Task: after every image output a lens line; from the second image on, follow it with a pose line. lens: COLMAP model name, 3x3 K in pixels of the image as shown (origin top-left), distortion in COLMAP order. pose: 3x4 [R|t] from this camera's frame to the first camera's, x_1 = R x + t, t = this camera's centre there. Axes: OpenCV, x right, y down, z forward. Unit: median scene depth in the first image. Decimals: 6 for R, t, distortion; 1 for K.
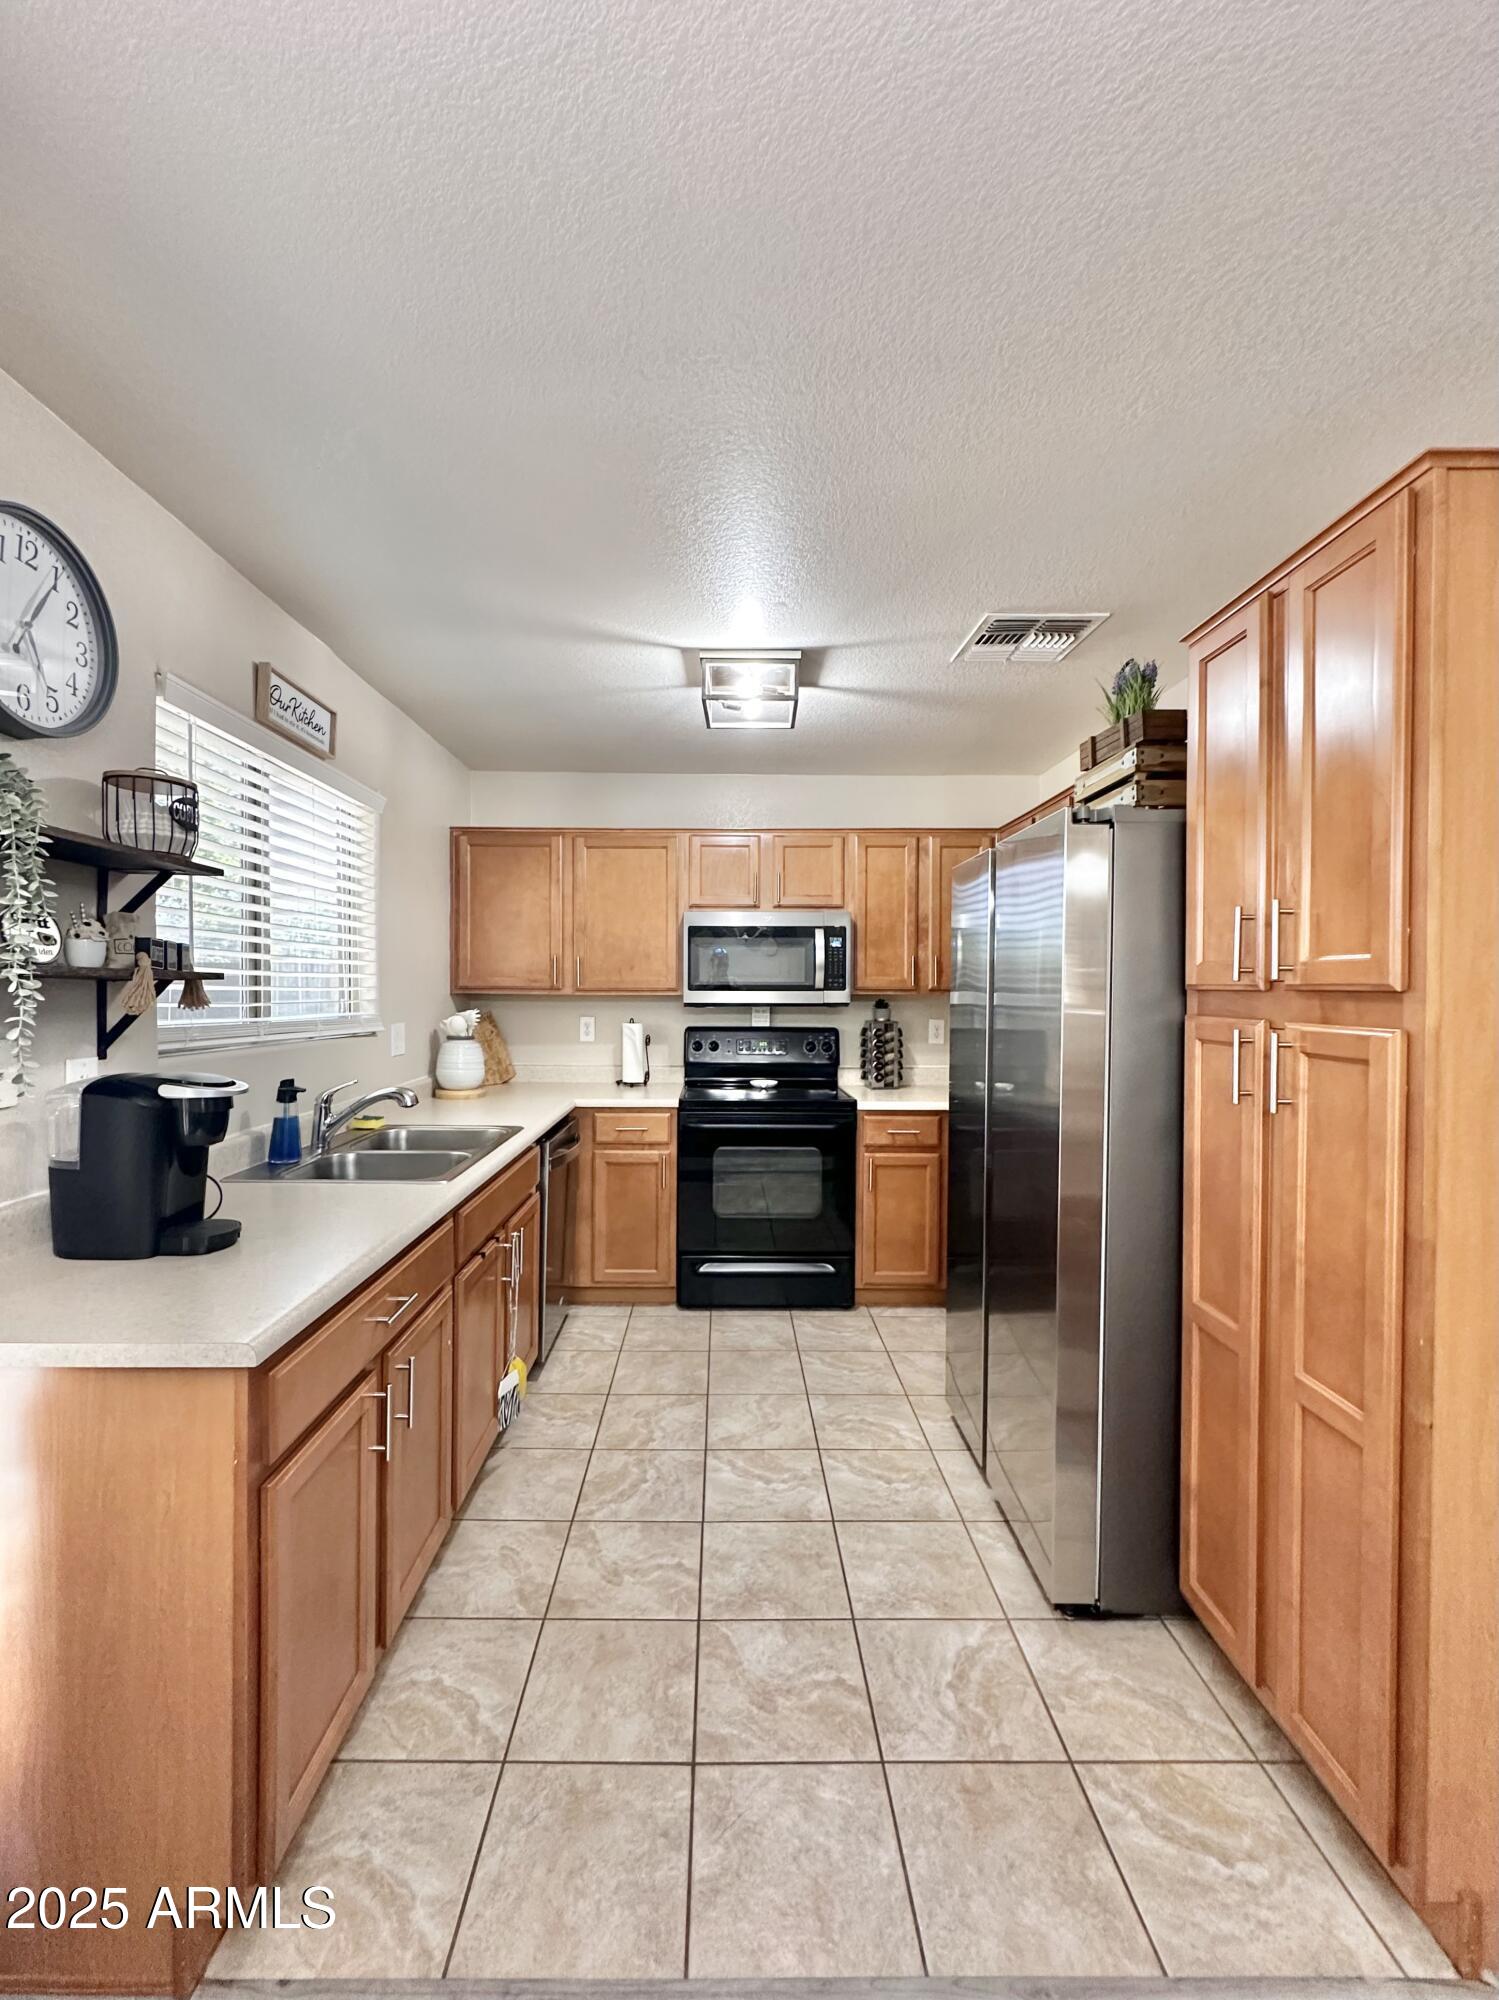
lens RADIAL K [[800.2, 0, 735.9], [0, 800.2, 995.7], [0, 0, 1]] dist [-0.000458, 0.000108]
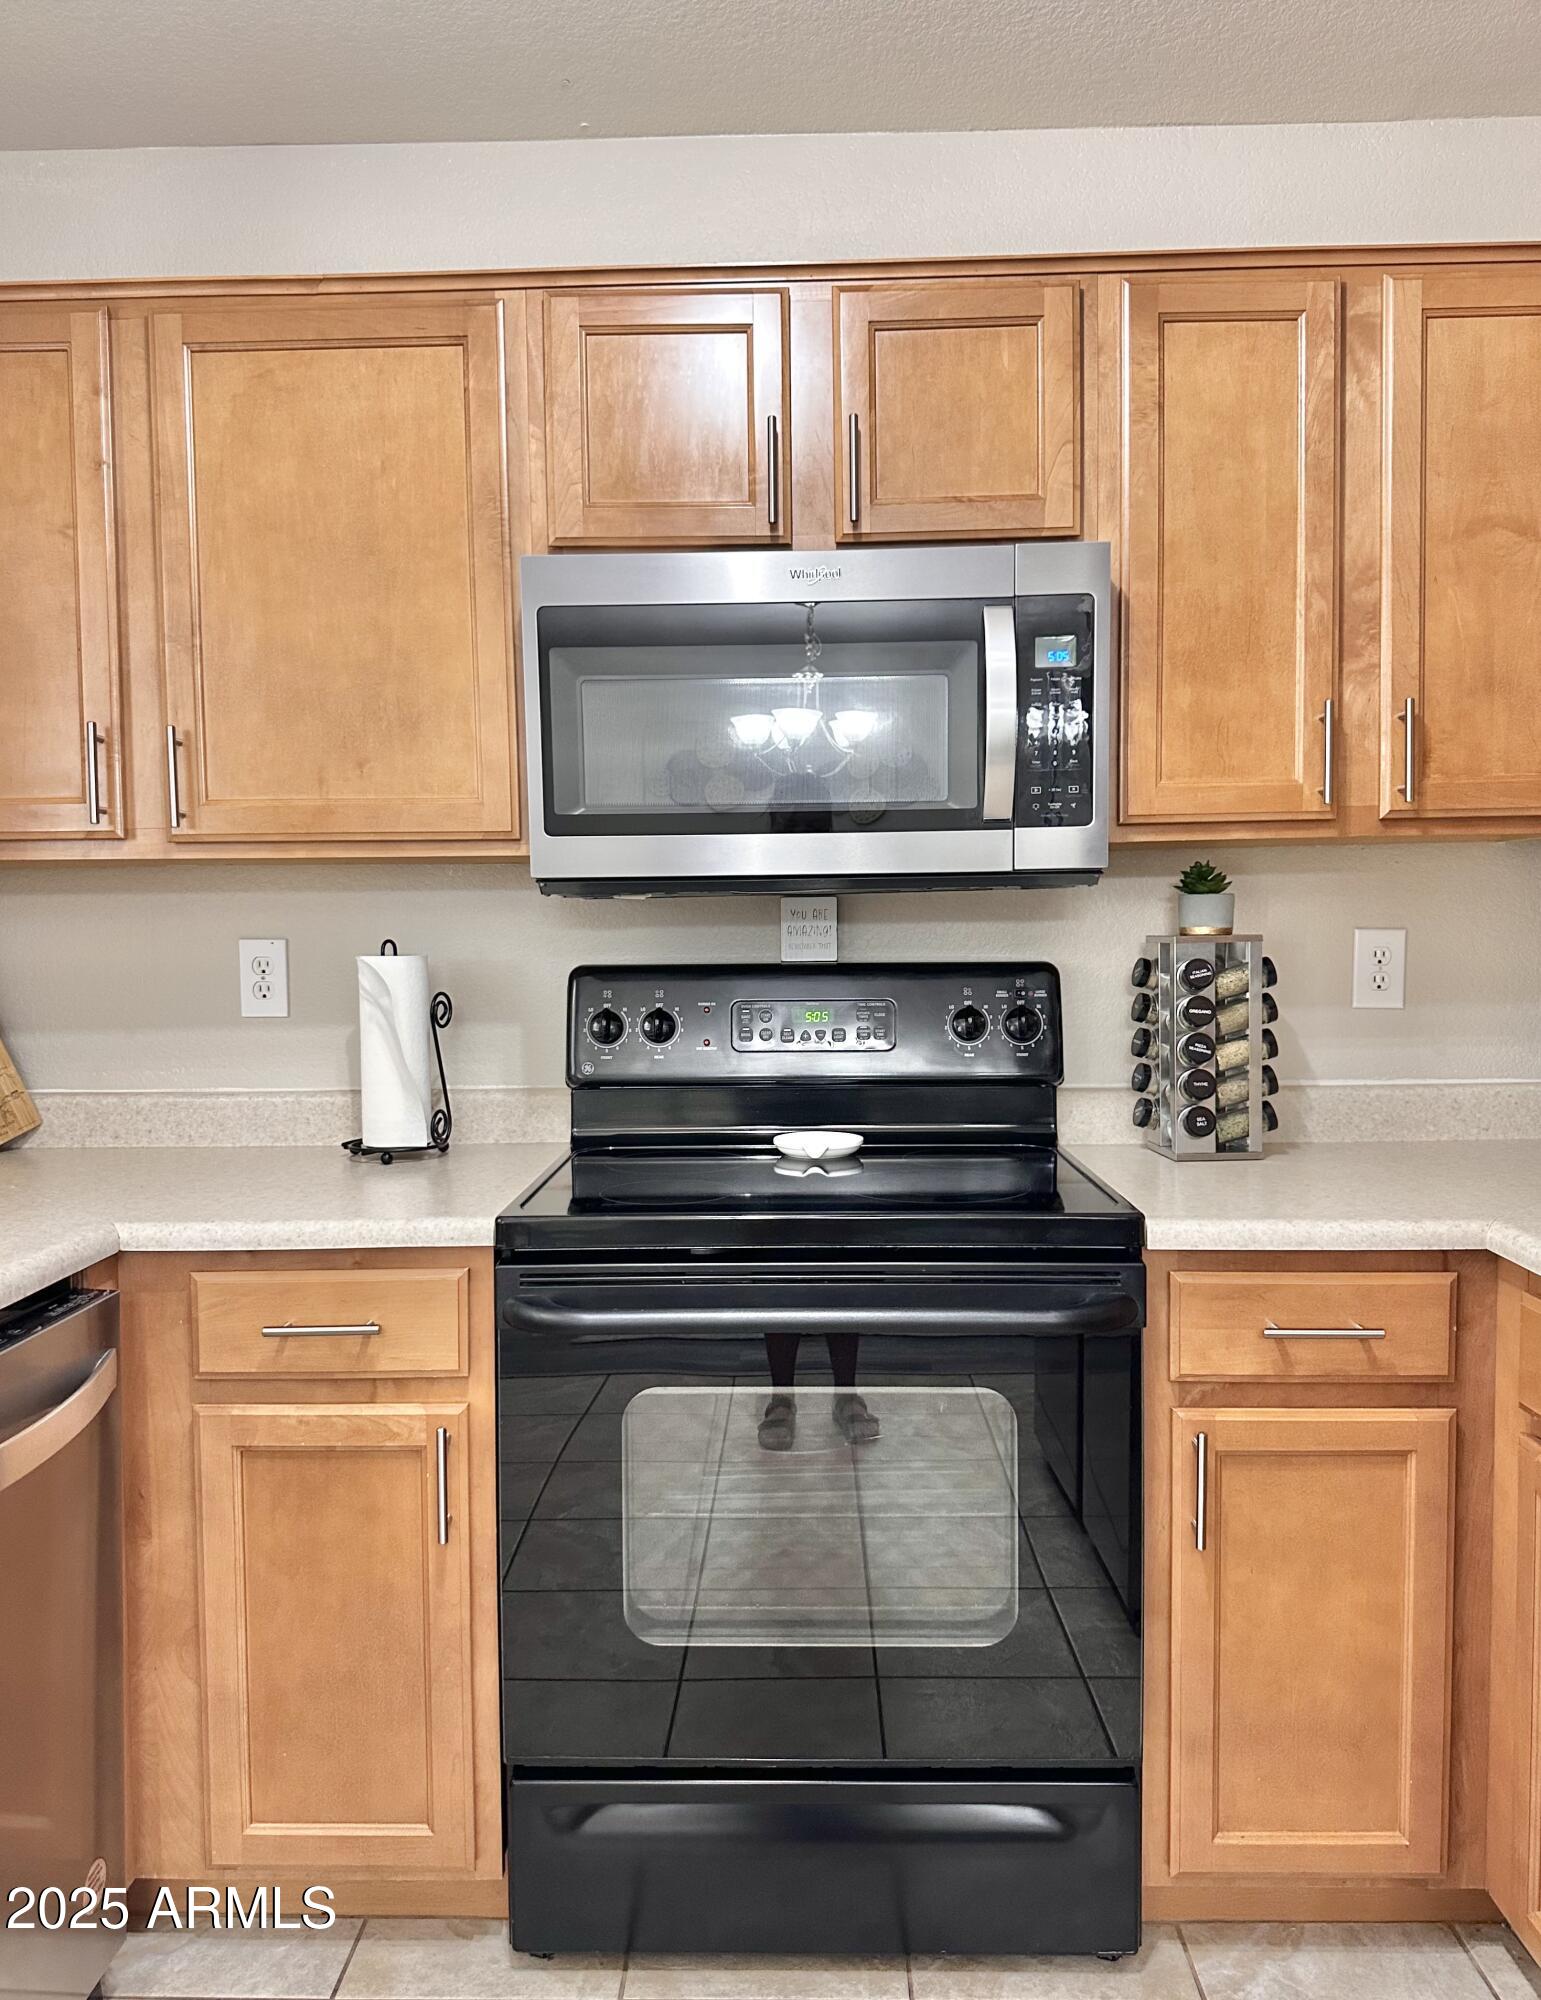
lens RADIAL K [[1499.7, 0, 771.5], [0, 1499.7, 1004.7], [0, 0, 1]] dist [0.026279, 0.000090]
pose [[0.999467, -0.013980, -0.029502, 0.036638], [0.015376, 0.998747, 0.047622, 0.029499], [0.028799, -0.048050, 0.998430, 0.446072]]
